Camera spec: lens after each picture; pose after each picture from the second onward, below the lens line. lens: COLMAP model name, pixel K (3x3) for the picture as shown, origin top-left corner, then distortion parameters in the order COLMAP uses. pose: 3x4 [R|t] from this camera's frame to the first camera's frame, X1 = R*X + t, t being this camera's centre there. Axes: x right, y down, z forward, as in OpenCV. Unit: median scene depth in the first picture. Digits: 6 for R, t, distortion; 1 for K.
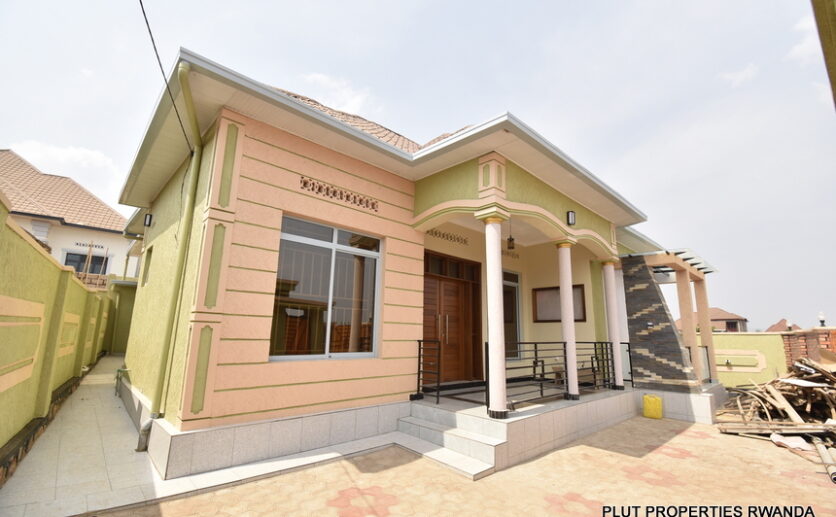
lens RADIAL K [[369.4, 0, 418.5], [0, 369.4, 260.8], [0, 0, 1]] dist [0.025953, -0.027423]
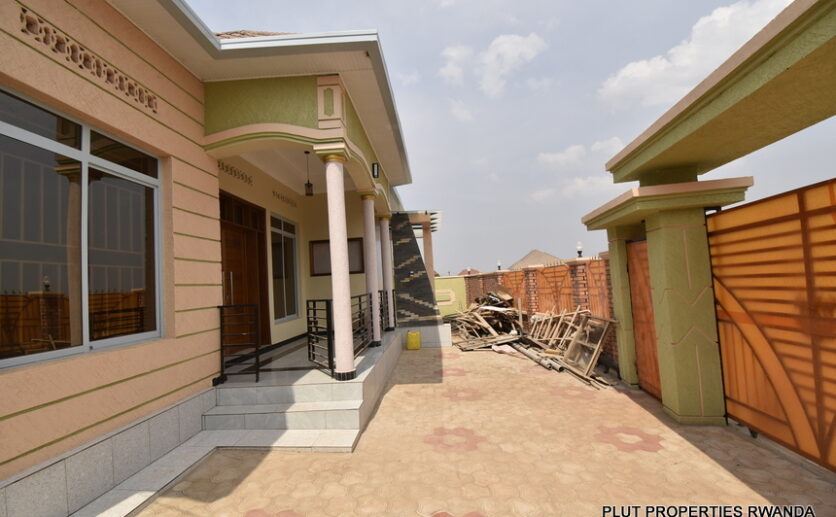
lens RADIAL K [[369.4, 0, 418.5], [0, 369.4, 260.8], [0, 0, 1]] dist [0.025953, -0.027423]
pose [[0.723884, -0.018290, 0.689679, -0.235409], [-0.065885, 0.993247, 0.095493, 0.028036], [-0.686769, -0.114565, 0.717791, 0.210927]]
